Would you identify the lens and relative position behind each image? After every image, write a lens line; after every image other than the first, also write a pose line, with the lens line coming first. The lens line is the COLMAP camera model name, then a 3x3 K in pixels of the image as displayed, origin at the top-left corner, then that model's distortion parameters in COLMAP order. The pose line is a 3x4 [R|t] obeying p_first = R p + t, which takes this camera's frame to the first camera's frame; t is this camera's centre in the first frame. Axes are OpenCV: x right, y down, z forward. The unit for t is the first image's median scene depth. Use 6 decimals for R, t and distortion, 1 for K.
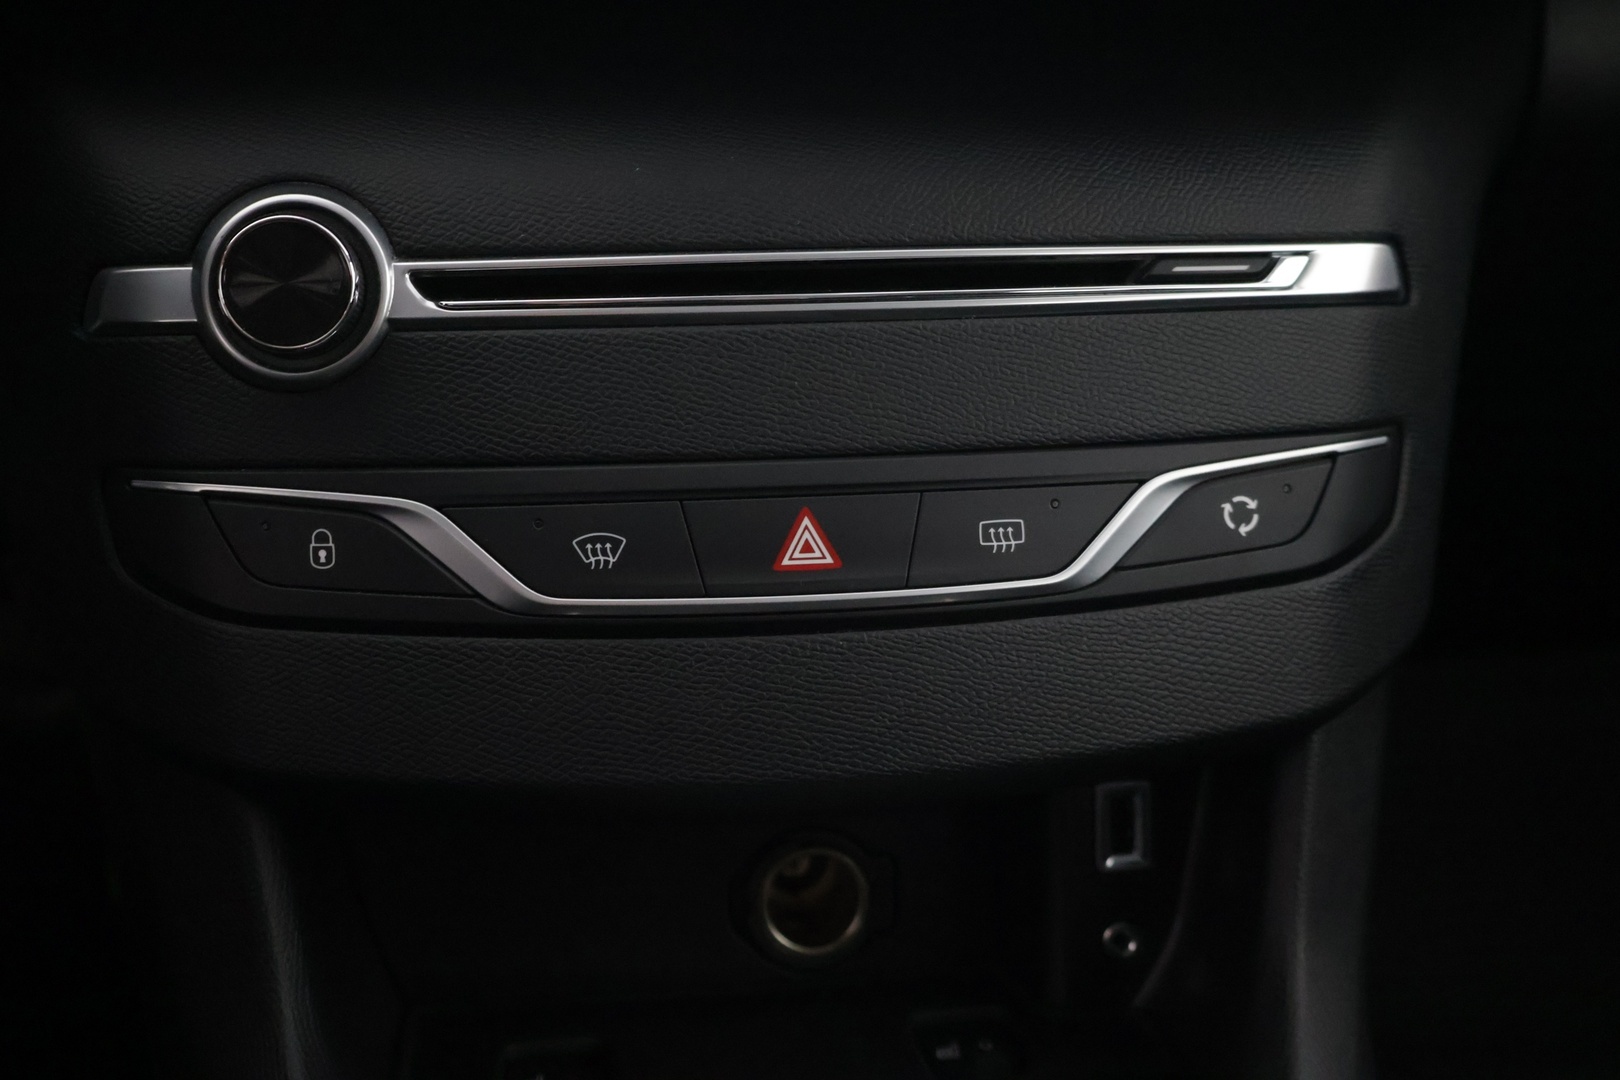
lens RADIAL K [[1972.5, 0, 803.3], [0, 1972.5, 539.8], [0, 0, 1]] dist [-0.012413, 0.000000]
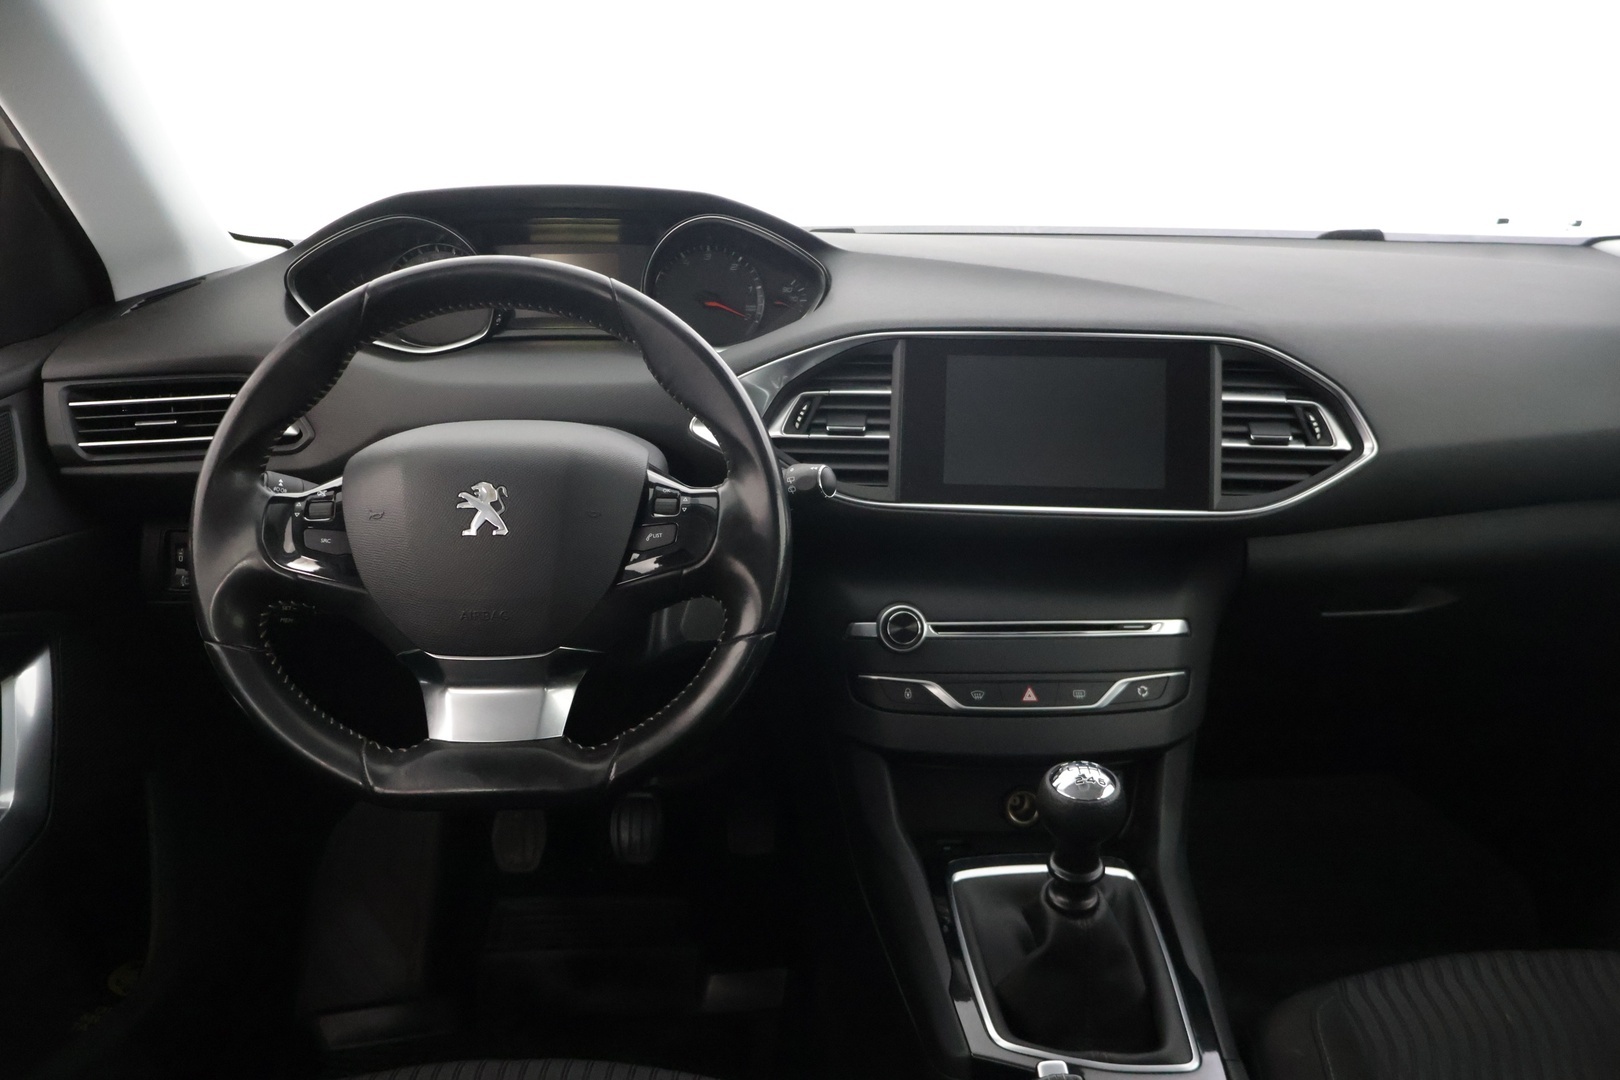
lens RADIAL K [[1368.3, 0, 809.6], [0, 1368.3, 546.2], [0, 0, 1]] dist [0.012309, -0.025771]
pose [[0.994358, 0.012813, -0.105297, -0.152452], [-0.027627, 0.989701, -0.140458, 0.104482], [0.102413, 0.142574, 0.984471, -1.806379]]
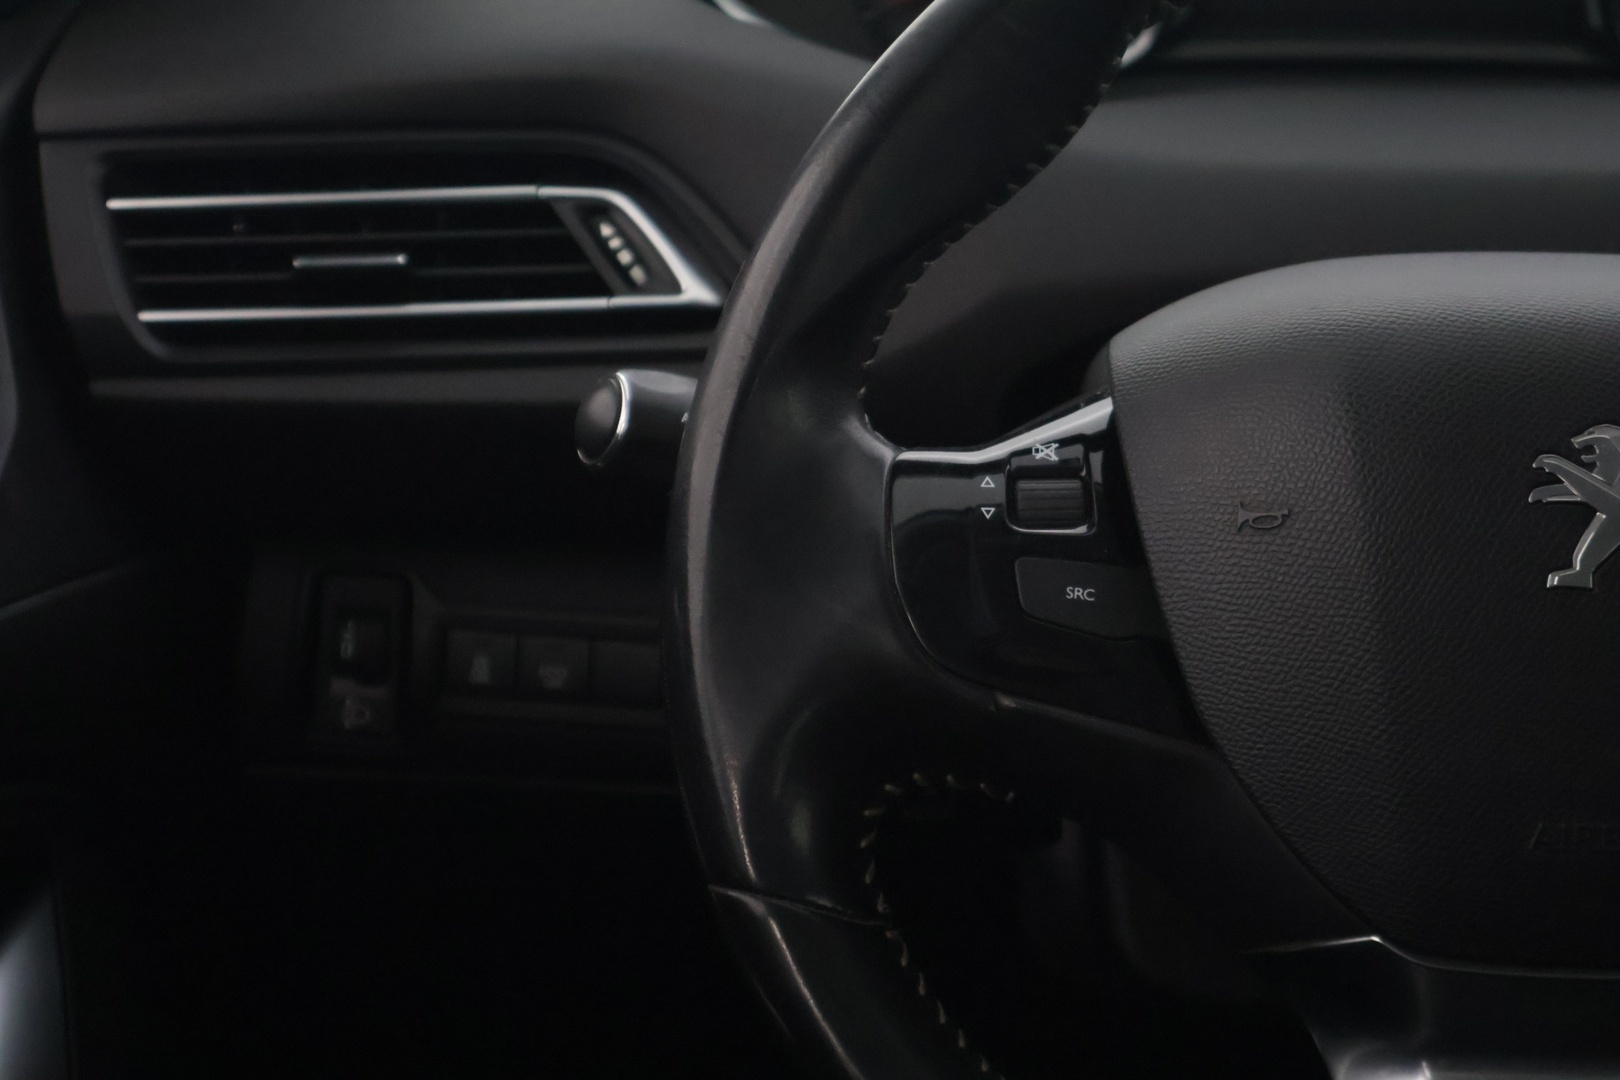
lens RADIAL K [[3286.4, 0, 812.7], [0, 3286.4, 536.1], [0, 0, 1]] dist [0.071511, 0.000000]
pose [[0.979447, 0.033224, -0.198948, -0.965248], [-0.069836, 0.981192, -0.179956, 0.101182], [0.189228, 0.190151, 0.963346, -1.423084]]
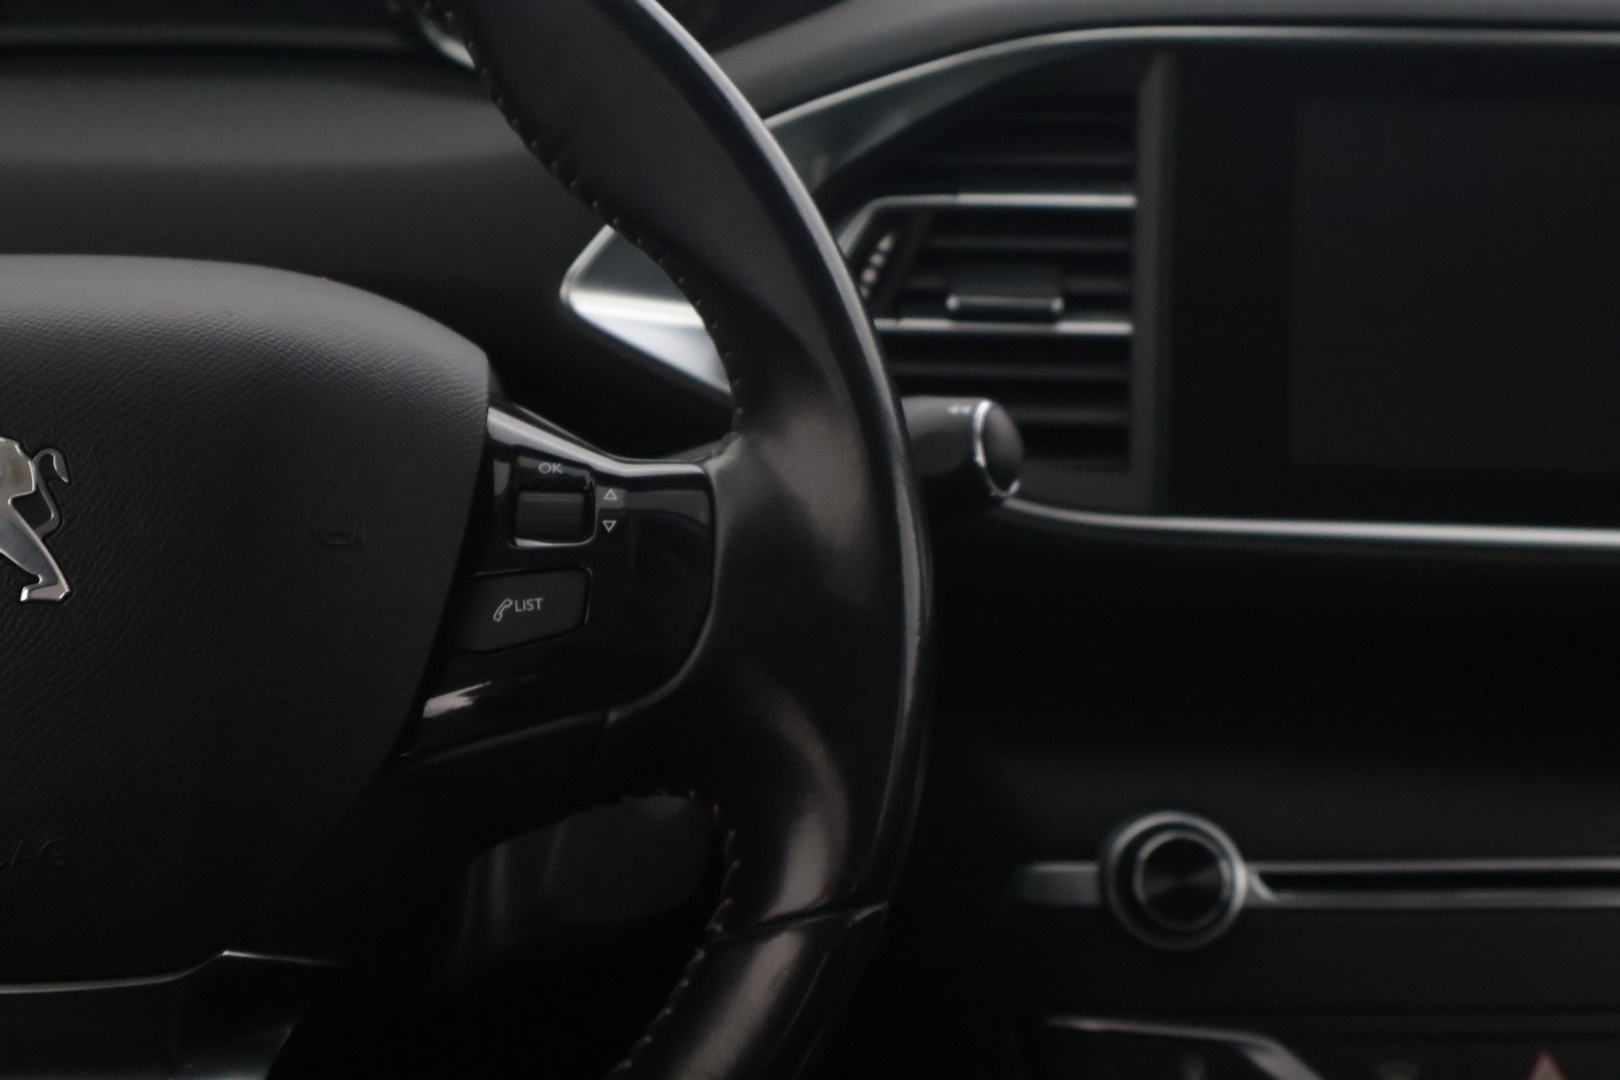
lens RADIAL K [[3286.4, 0, 827.0], [0, 3286.4, 538.5], [0, 0, 1]] dist [0.071511, 0.000000]
pose [[0.999029, 0.012788, -0.042156, -0.406406], [-0.020055, 0.984048, -0.176767, 0.050289], [0.039223, 0.177441, 0.983350, -1.346179]]
